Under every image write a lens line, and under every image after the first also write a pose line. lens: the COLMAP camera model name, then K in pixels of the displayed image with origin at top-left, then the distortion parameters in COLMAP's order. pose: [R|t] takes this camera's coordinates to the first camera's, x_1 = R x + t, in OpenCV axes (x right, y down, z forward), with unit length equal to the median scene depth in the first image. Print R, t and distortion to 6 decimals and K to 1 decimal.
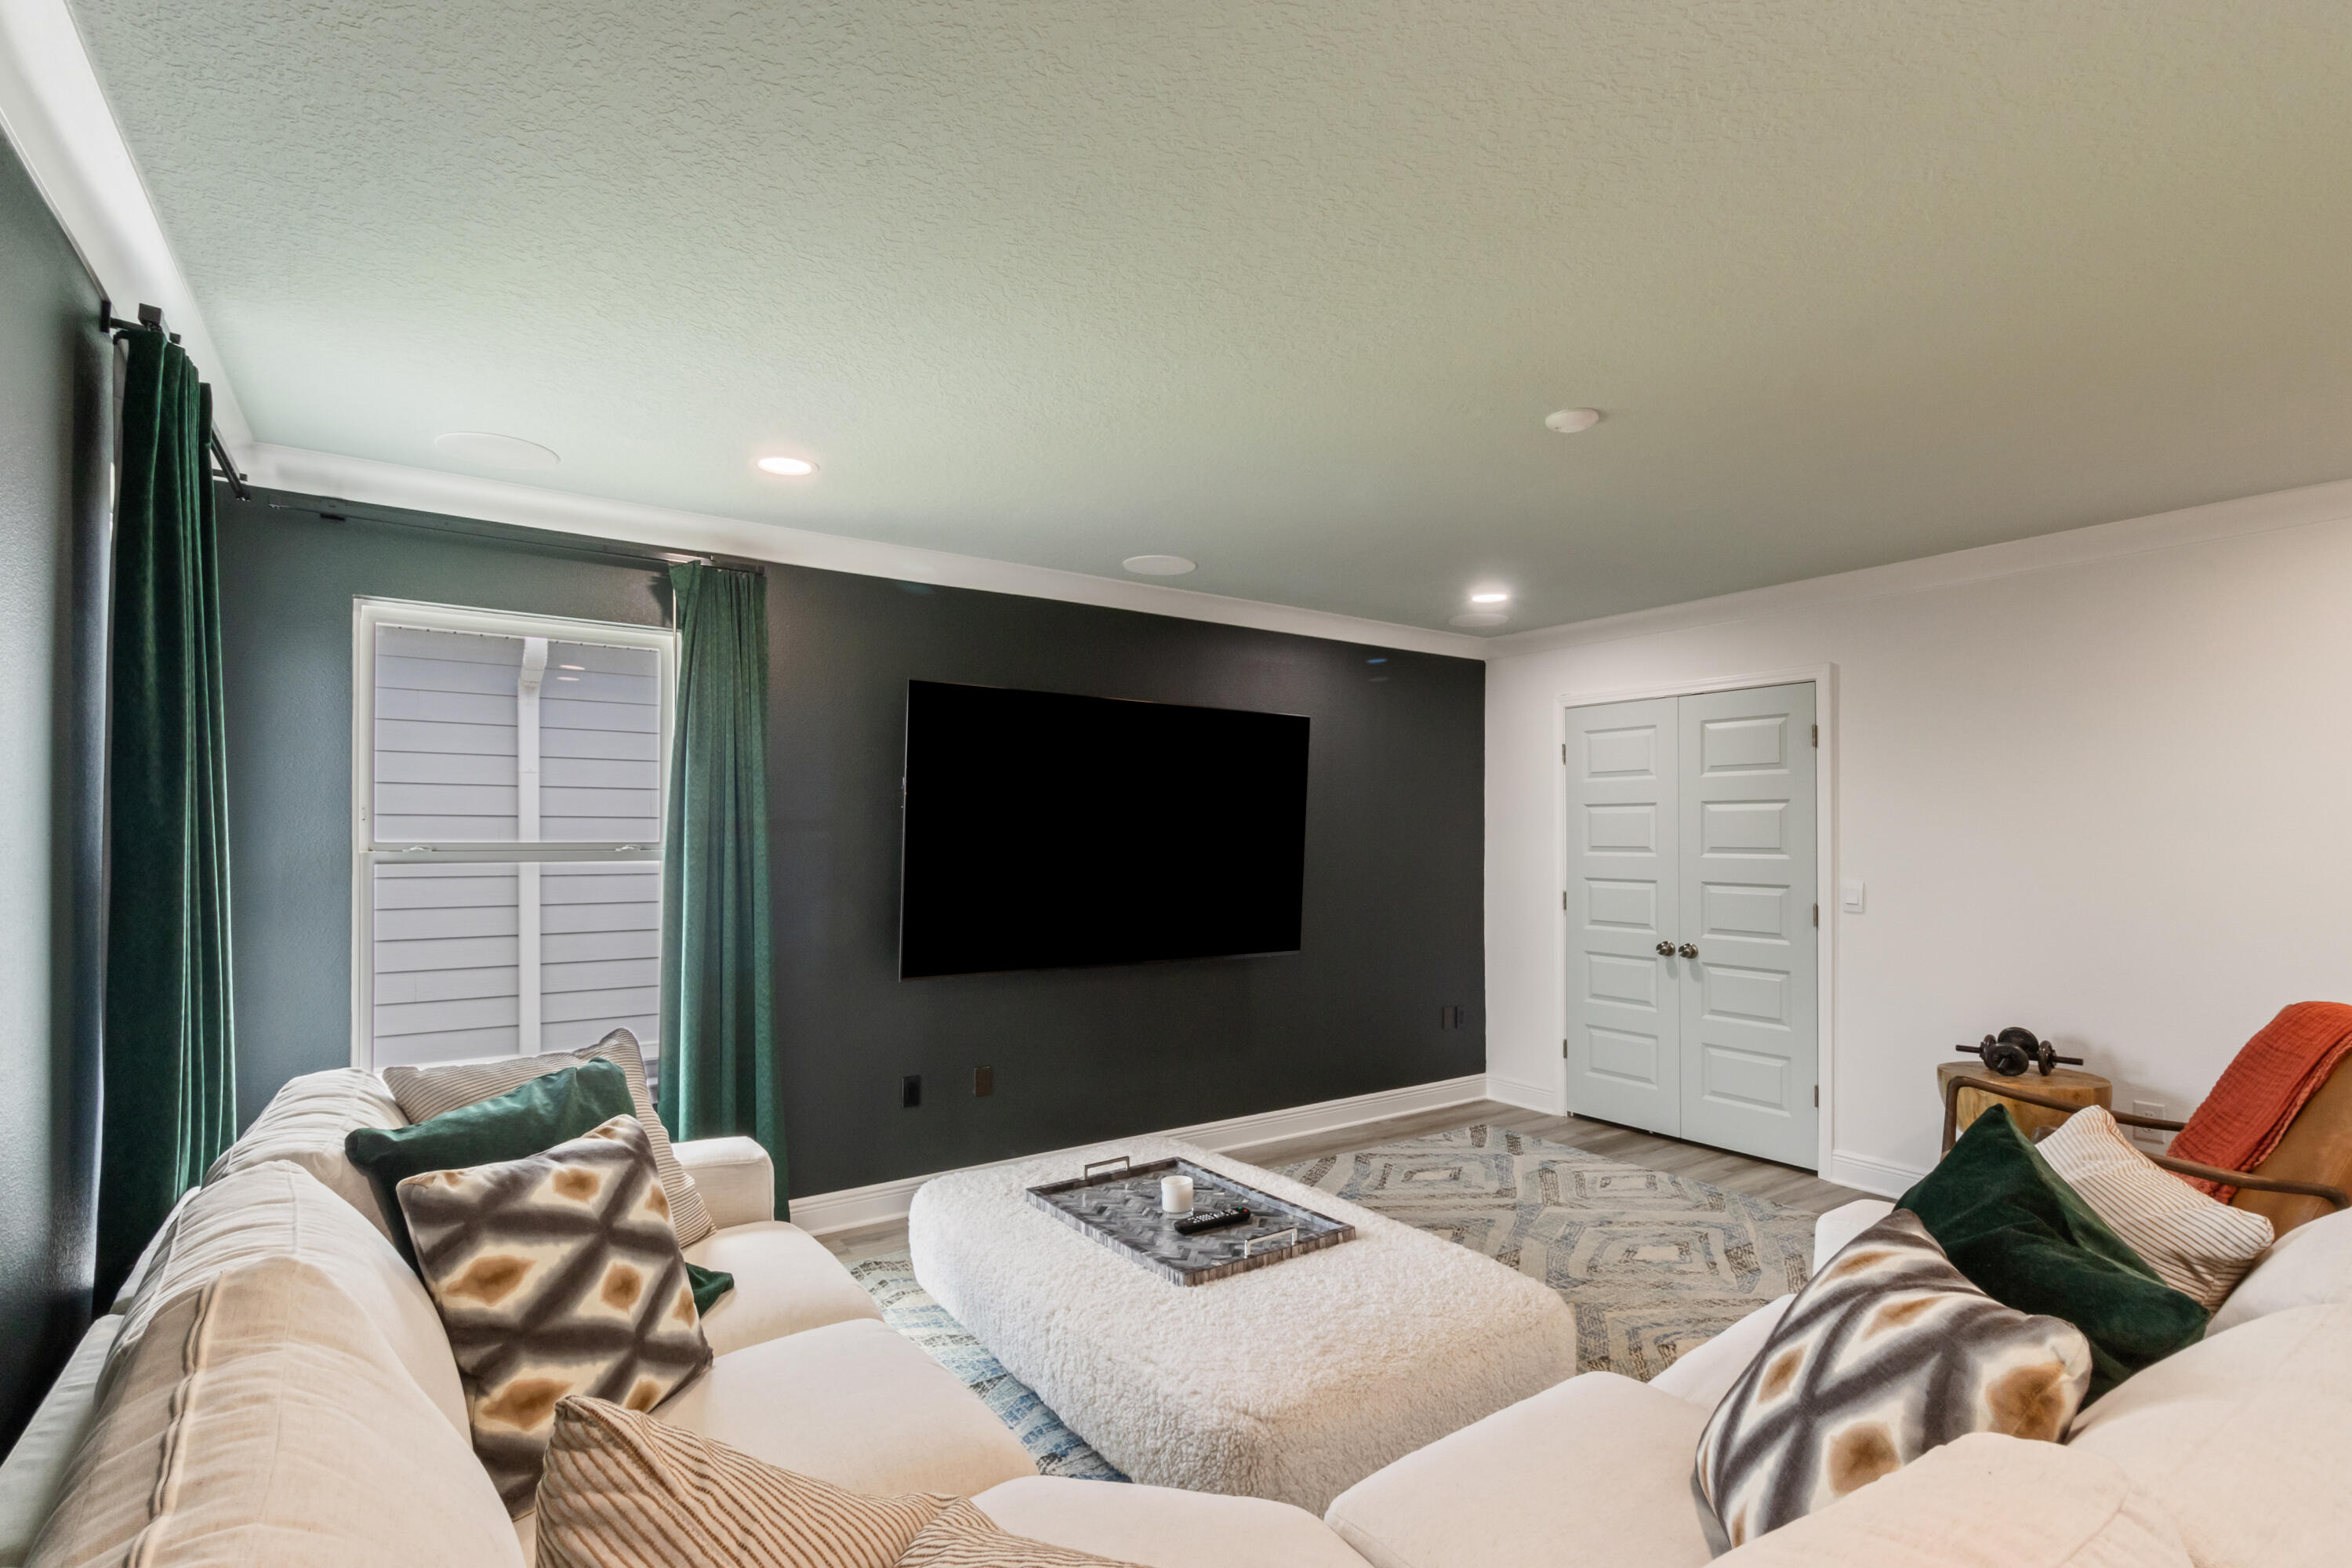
lens RADIAL K [[1096.3, 0, 1178.5], [0, 1096.3, 831.9], [0, 0, 1]] dist [0.000853, 0.001201]
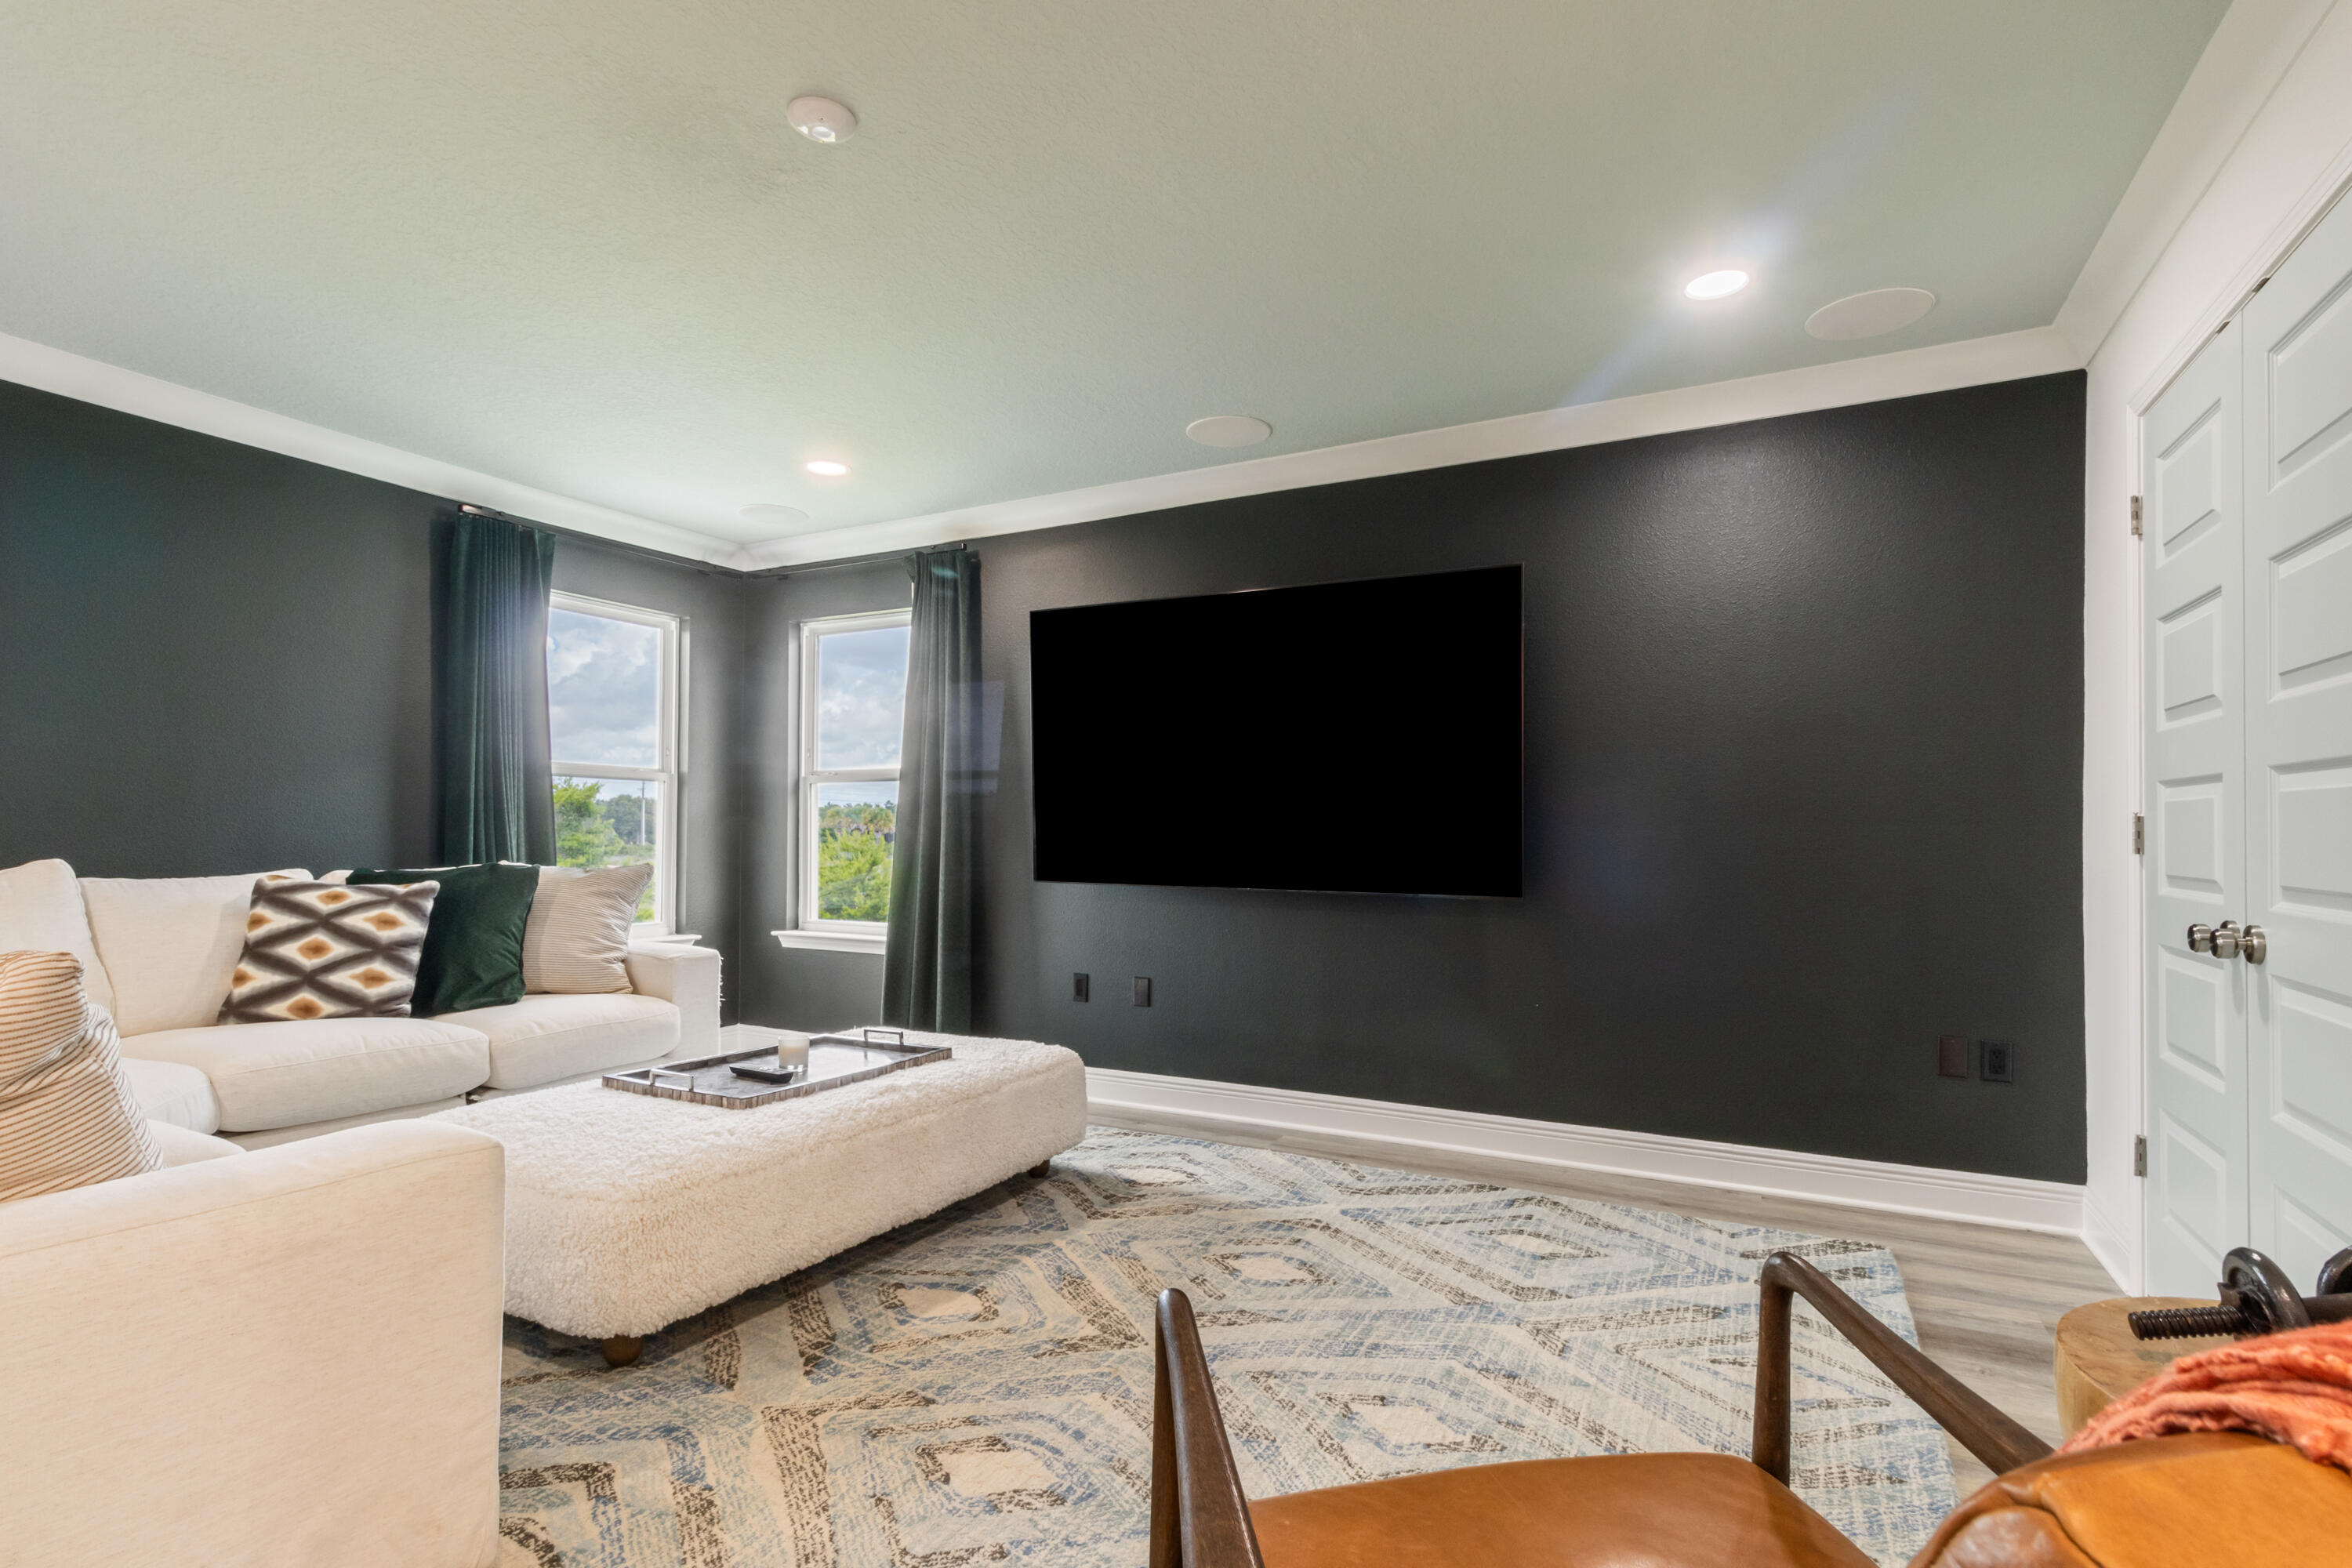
lens RADIAL K [[1096.3, 0, 1200.6], [0, 1096.3, 822.4], [0, 0, 1]] dist [0.000853, 0.001201]
pose [[0.470084, -0.010625, -0.882558, 0.732421], [-0.000245, 0.999926, -0.012168, 0.079664], [0.882622, 0.005936, 0.470047, 0.551445]]
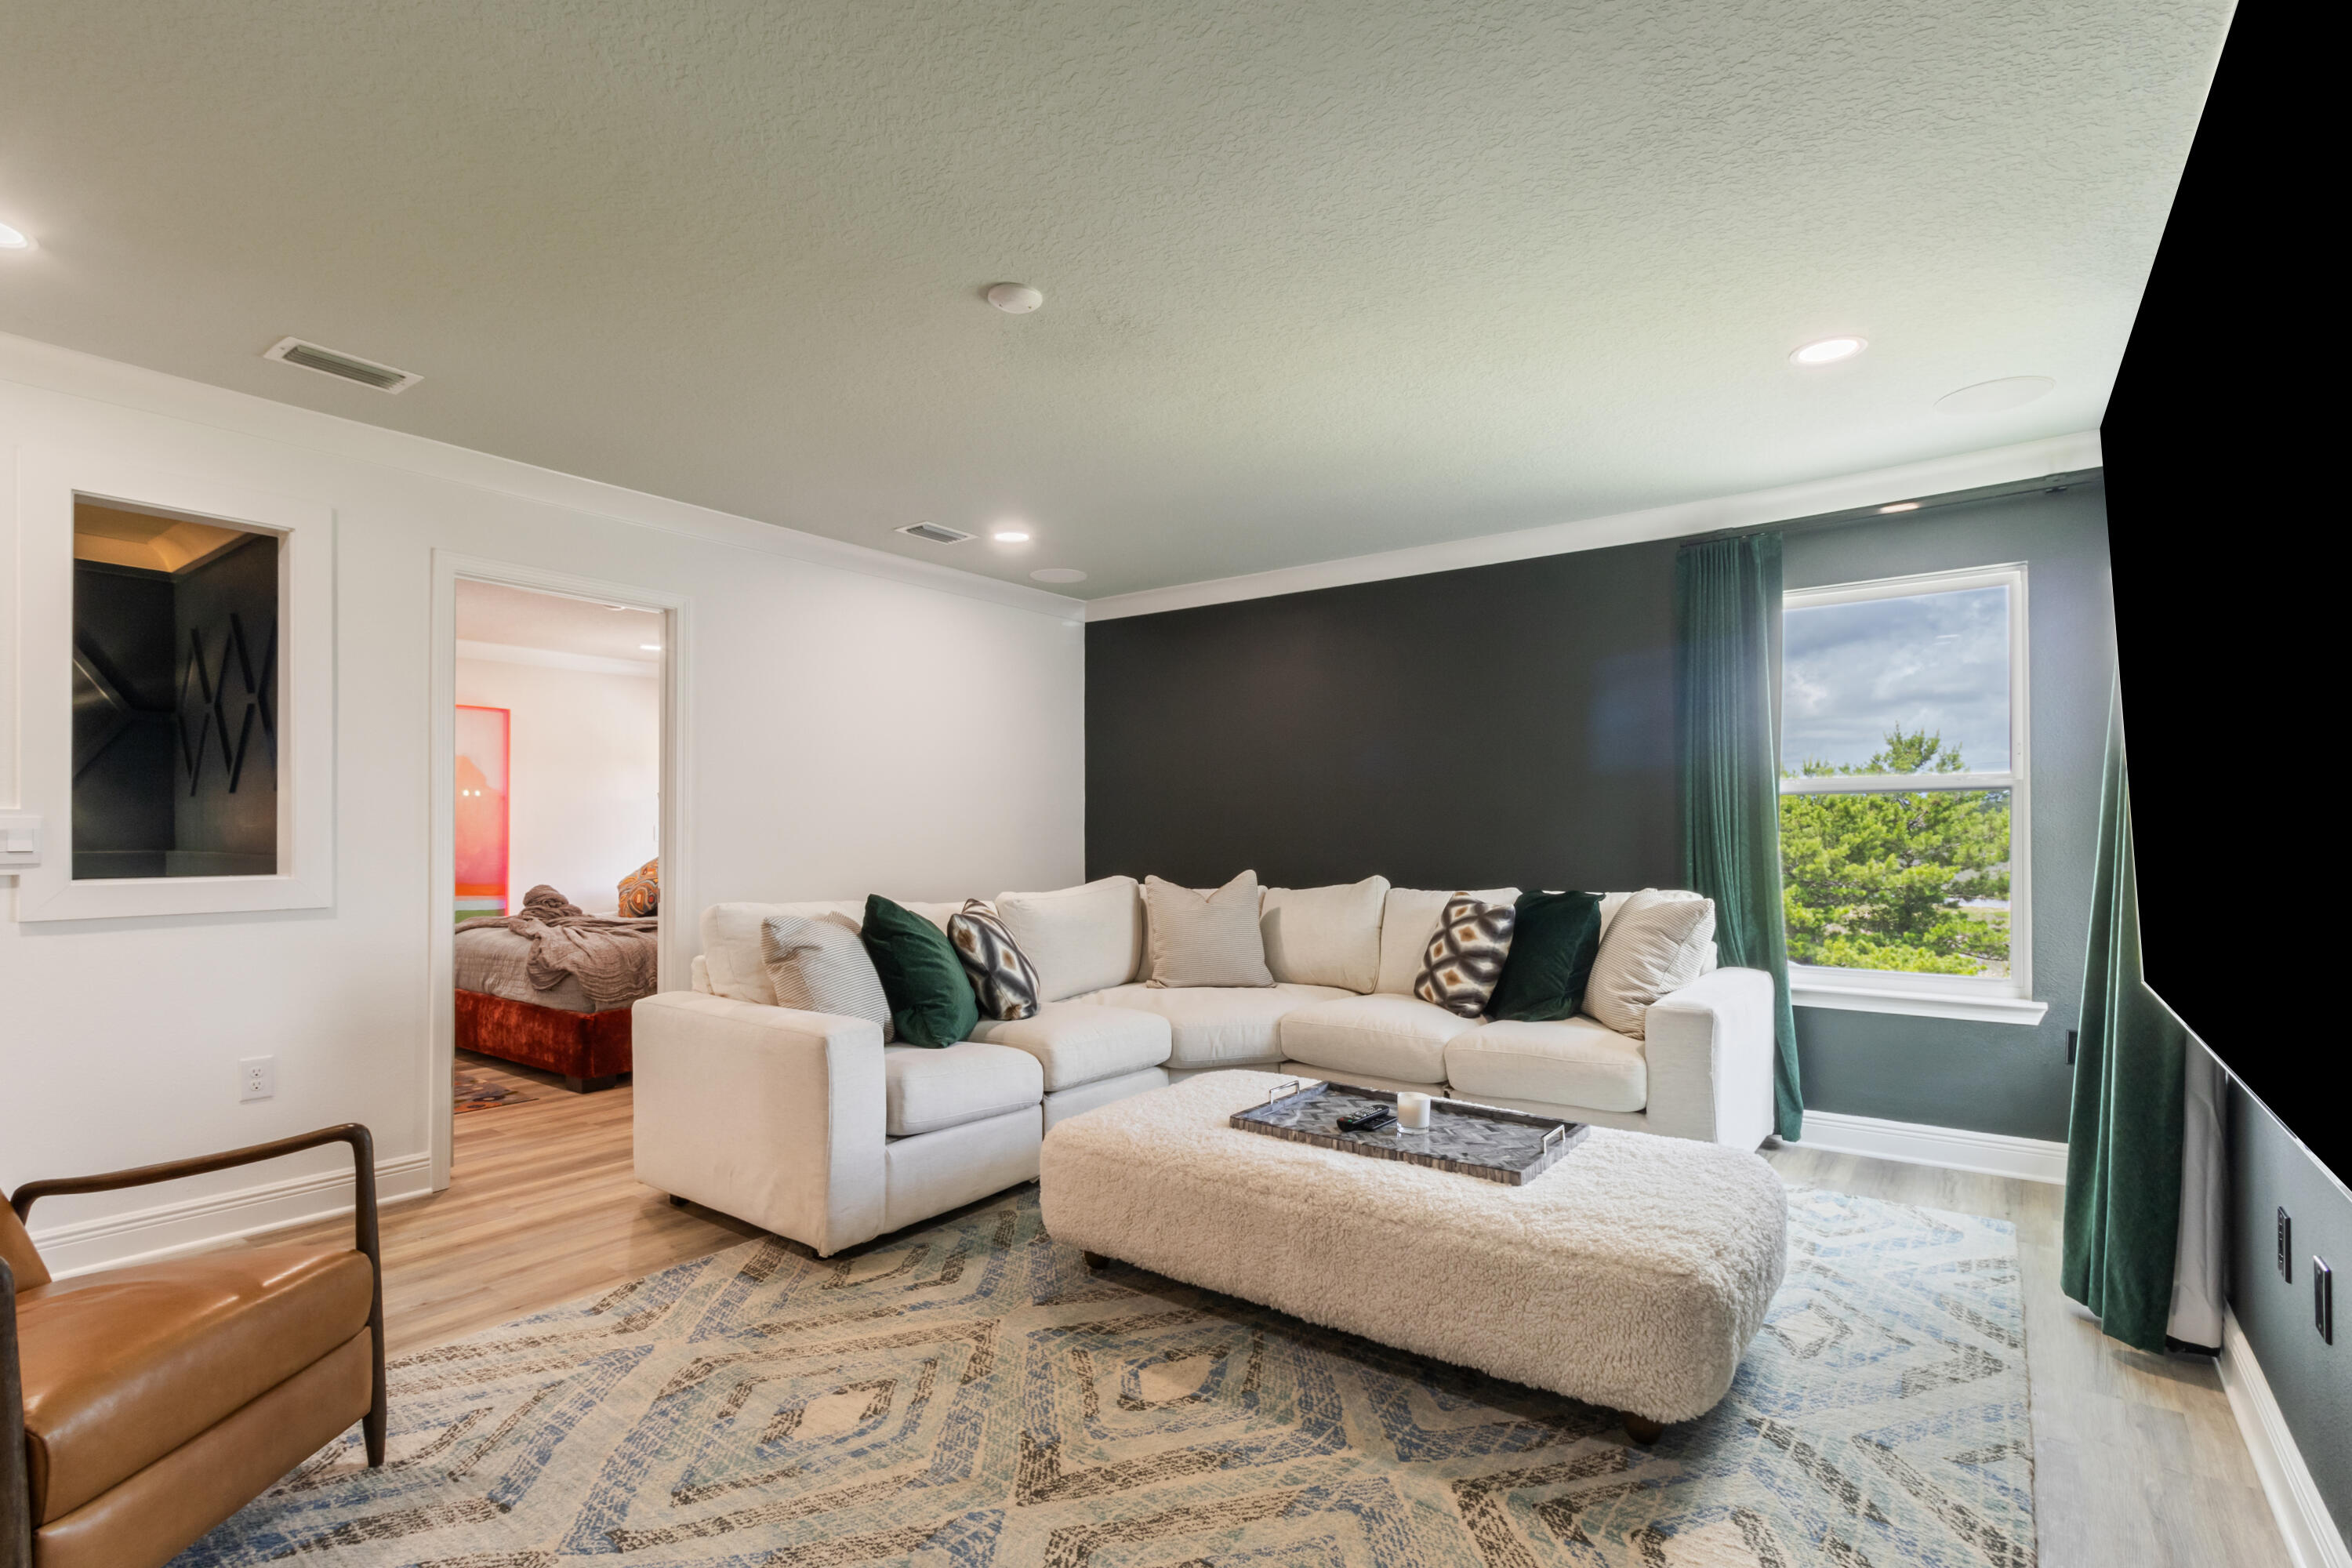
lens RADIAL K [[1096.3, 0, 1173.0], [0, 1096.3, 843.2], [0, 0, 1]] dist [0.000853, 0.001201]
pose [[-0.950267, 0.012365, -0.311190, 0.329443], [0.010990, 0.999921, 0.006171, 0.052241], [0.311242, 0.002444, -0.950328, 1.220534]]
